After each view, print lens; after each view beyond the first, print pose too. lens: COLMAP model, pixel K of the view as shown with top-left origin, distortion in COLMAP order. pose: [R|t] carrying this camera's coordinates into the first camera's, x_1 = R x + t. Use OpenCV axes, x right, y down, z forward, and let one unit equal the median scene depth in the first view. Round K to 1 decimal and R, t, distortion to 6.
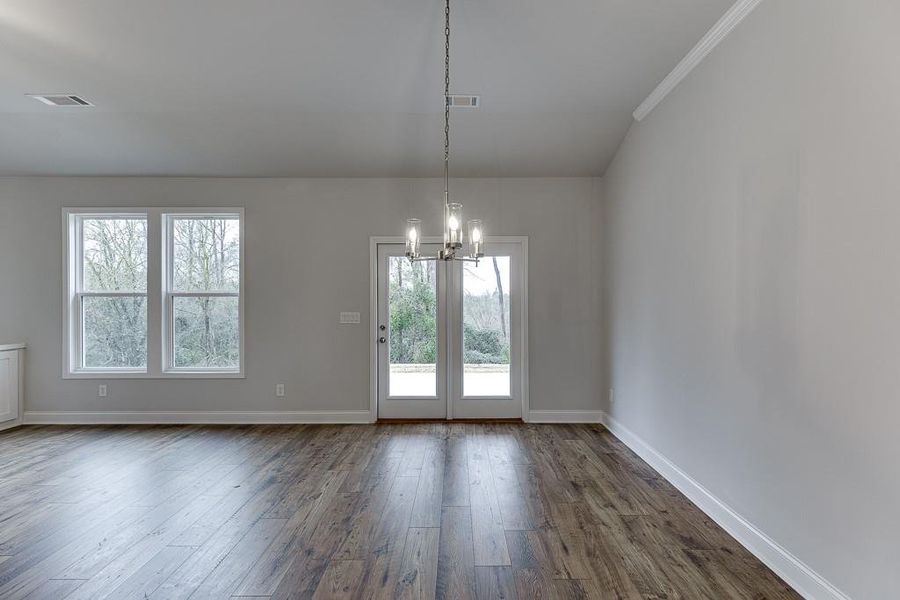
lens RADIAL K [[400.8, 0, 455.7], [0, 400.8, 301.5], [0, 0, 1]] dist [0.003939, 0.000024]
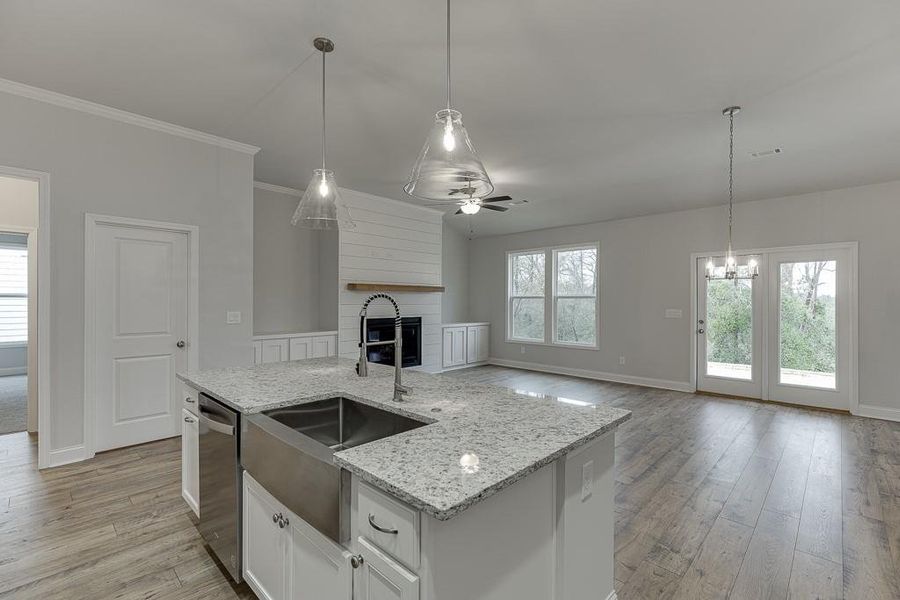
lens RADIAL K [[400.8, 0, 455.7], [0, 400.8, 301.5], [0, 0, 1]] dist [0.003939, 0.000024]
pose [[0.725066, 0.003314, -0.688672, 0.143053], [-0.004515, 0.999990, 0.000059, 0.002827], [0.688665, 0.003067, 0.725073, -0.517169]]
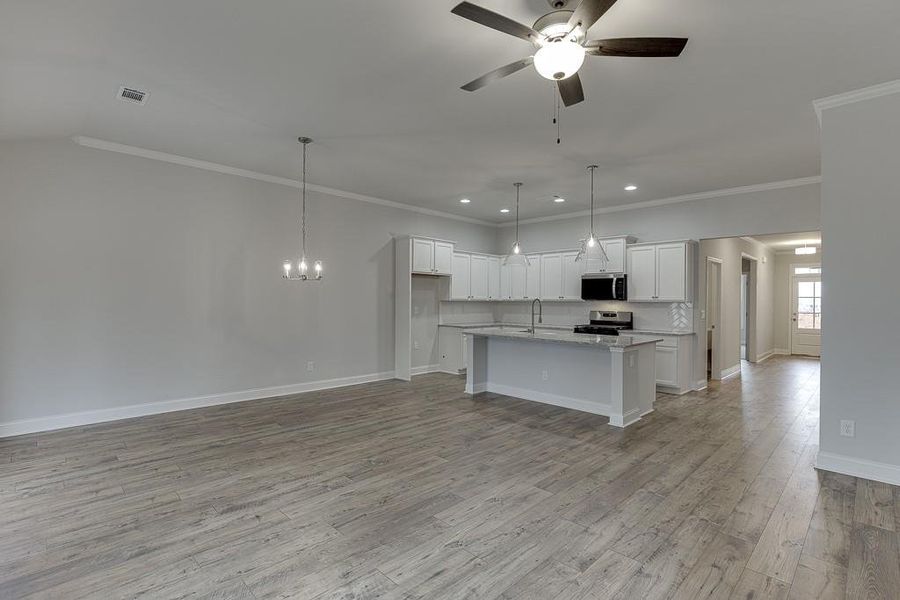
lens RADIAL K [[426.5, 0, 455.2], [0, 426.5, 302.0], [0, 0, 1]] dist [-0.001408, -0.000191]
pose [[-0.707402, -0.007745, 0.706769, -0.974535], [-0.005046, 0.999970, 0.005907, -0.001079], [-0.706793, 0.000612, -0.707420, 0.884925]]
